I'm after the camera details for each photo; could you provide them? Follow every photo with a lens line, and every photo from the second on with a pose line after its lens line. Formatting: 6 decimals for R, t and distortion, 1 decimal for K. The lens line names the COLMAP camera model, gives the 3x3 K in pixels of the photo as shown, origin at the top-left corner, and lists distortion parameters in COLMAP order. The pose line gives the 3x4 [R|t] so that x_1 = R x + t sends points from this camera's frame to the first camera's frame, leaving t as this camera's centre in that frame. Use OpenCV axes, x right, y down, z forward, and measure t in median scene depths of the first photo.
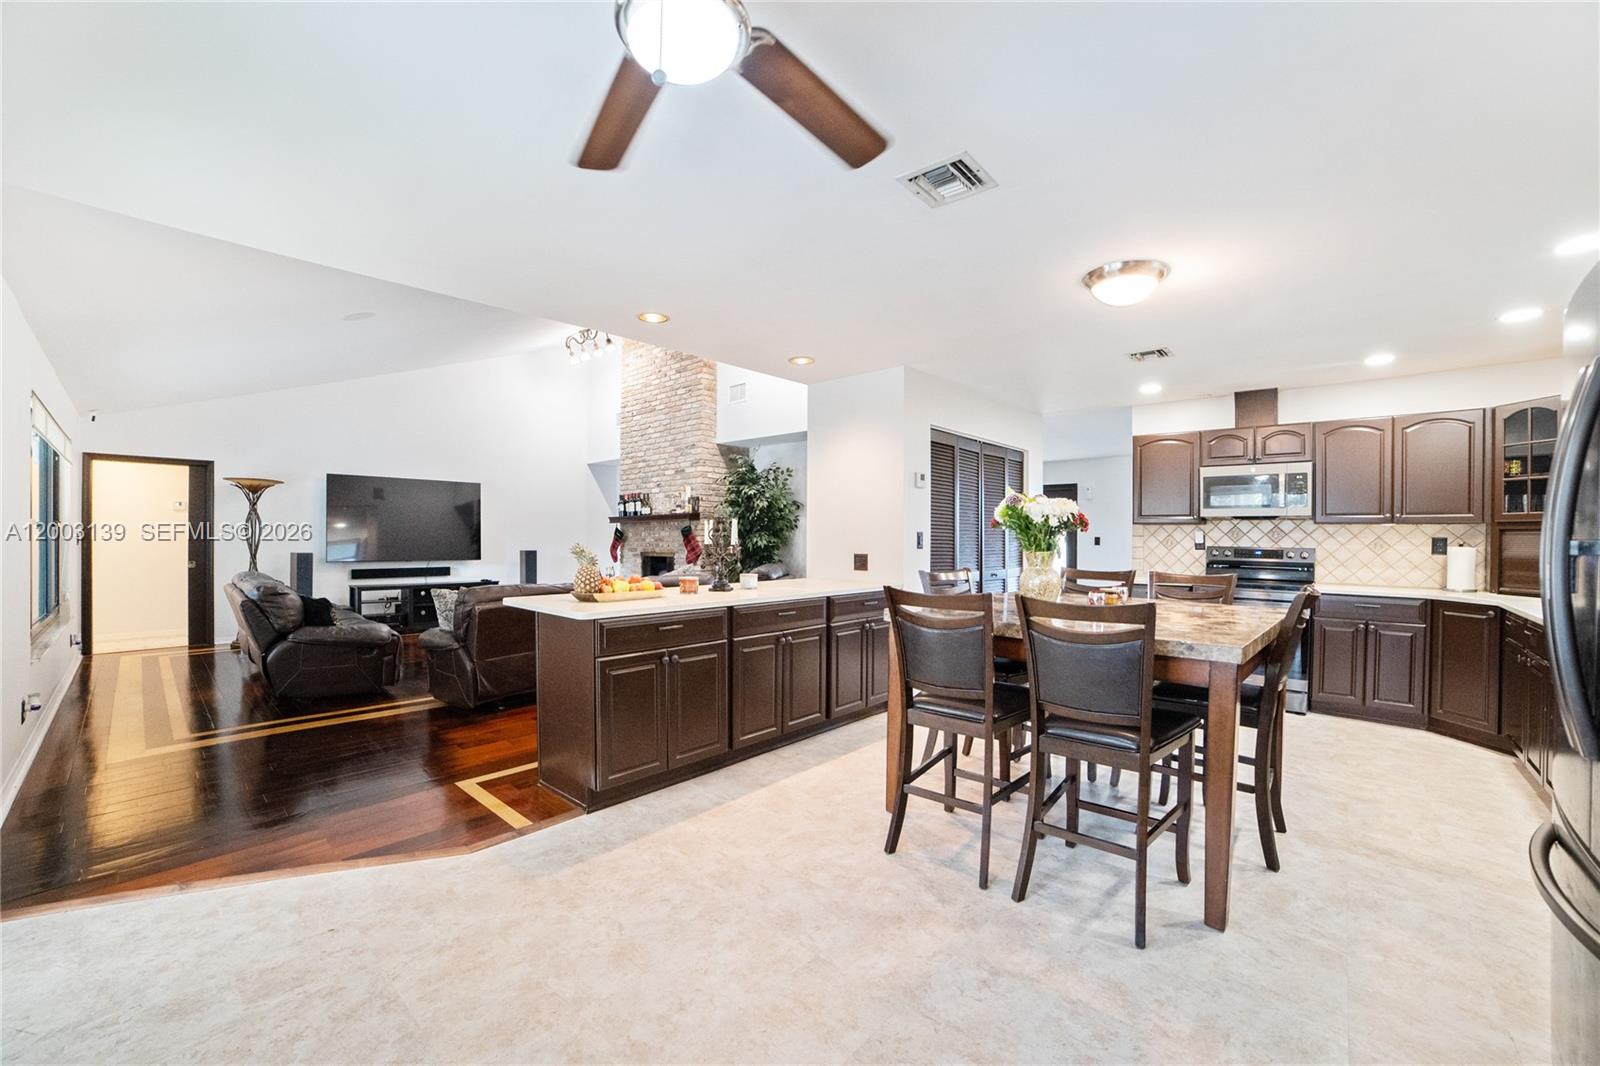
lens RADIAL K [[659.7, 0, 804.6], [0, 659.7, 536.9], [0, 0, 1]] dist [-0.103485, 0.034874]
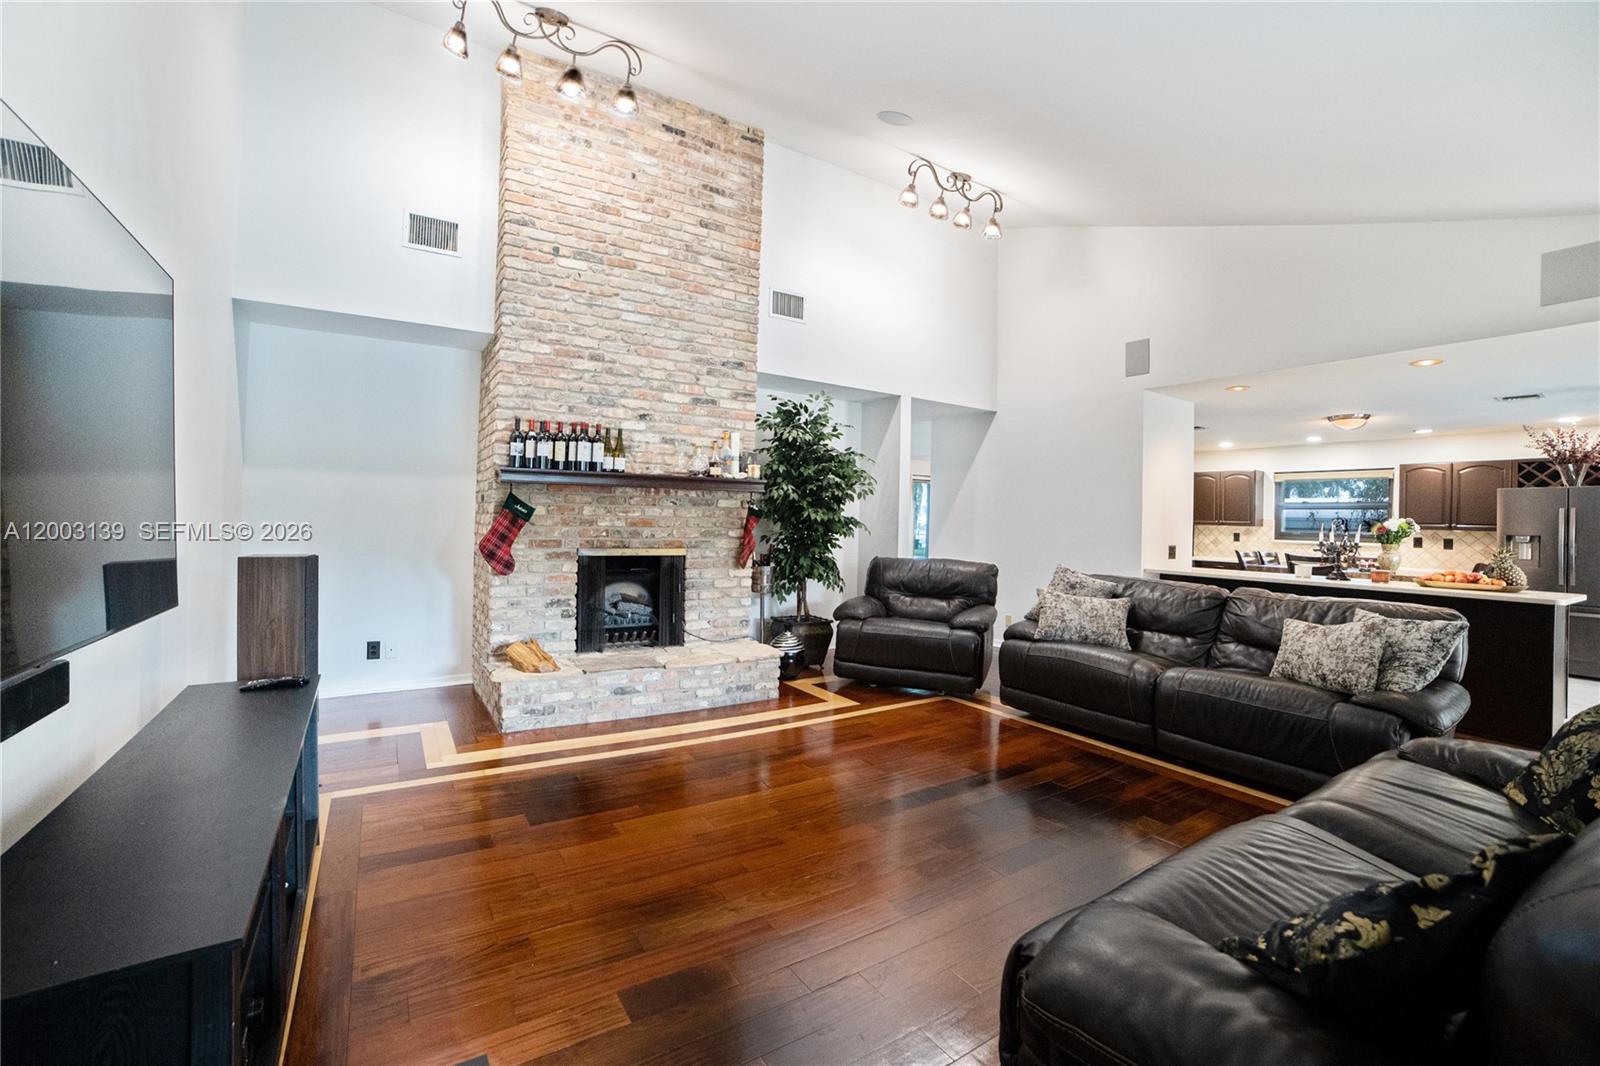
lens RADIAL K [[655.0, 0, 799.8], [0, 655.0, 520.5], [0, 0, 1]] dist [-0.114182, 0.033274]
pose [[0.272716, 0.008468, 0.962057, -0.716436], [-0.021035, 0.999775, -0.002838, 0.000942], [-0.961864, -0.019463, 0.272833, 0.787917]]
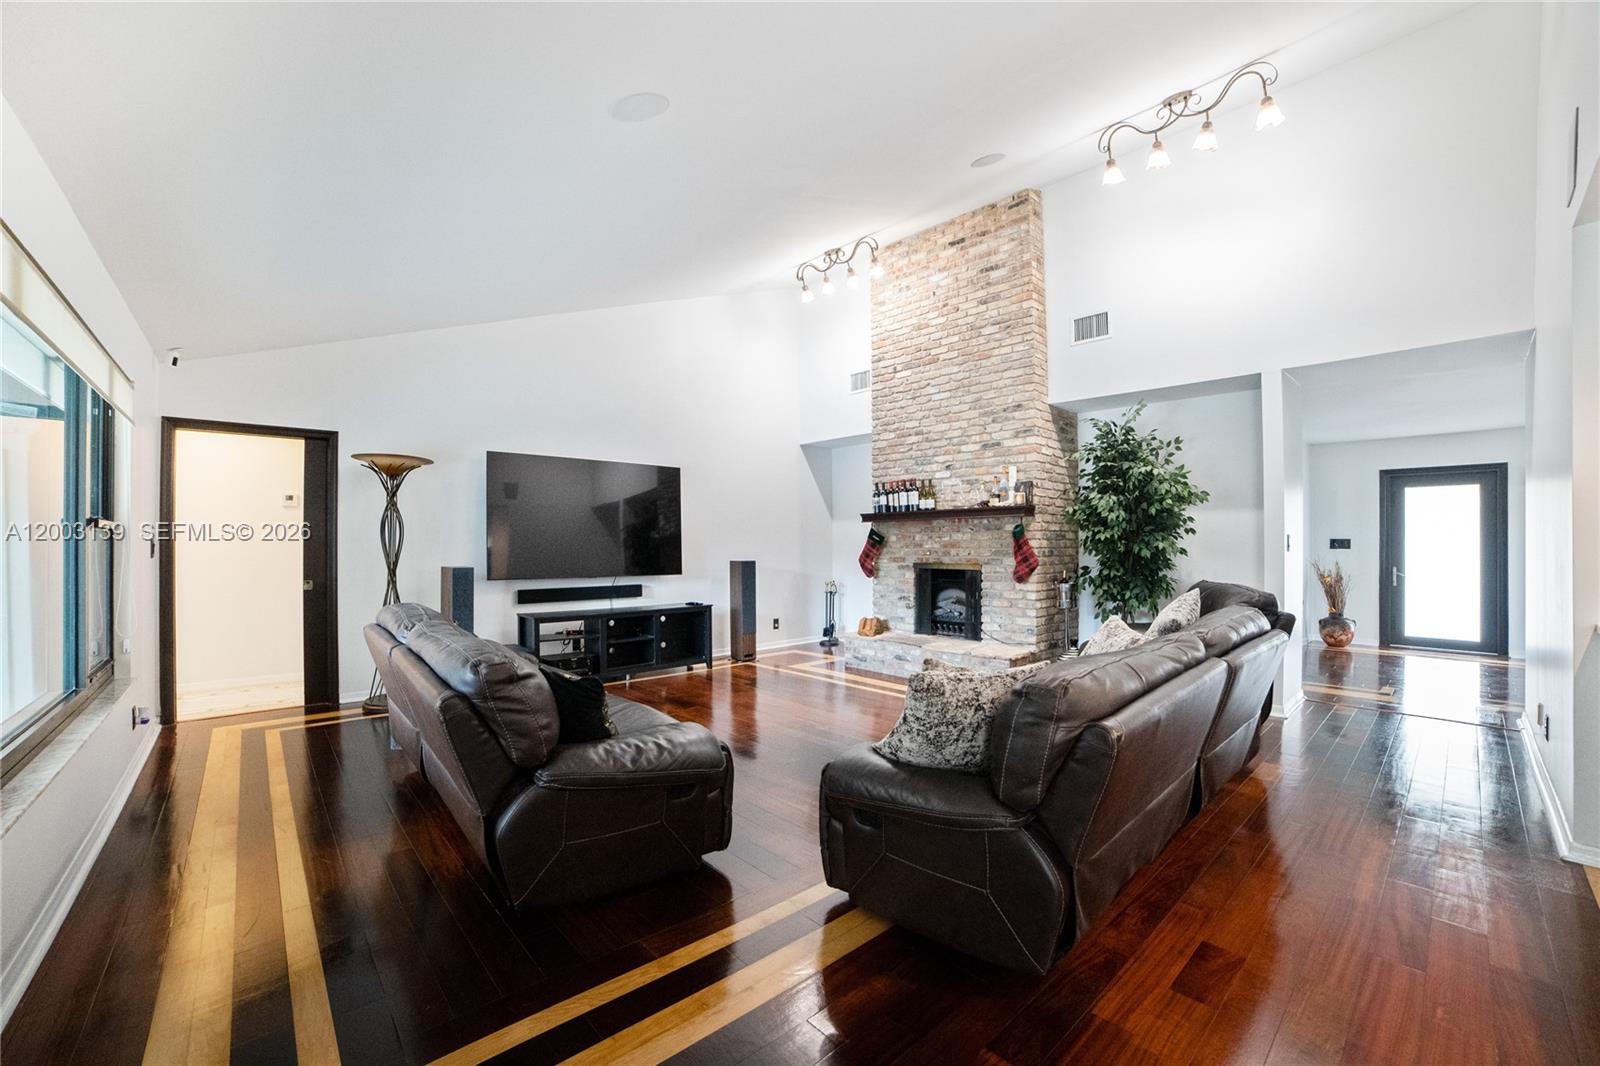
lens RADIAL K [[659.7, 0, 804.6], [0, 659.7, 536.9], [0, 0, 1]] dist [-0.103485, 0.034874]
pose [[0.995184, -0.004754, -0.097908, -0.325229], [0.004147, 0.999971, -0.006405, -0.000857], [0.097936, 0.005968, 0.995175, 0.310818]]
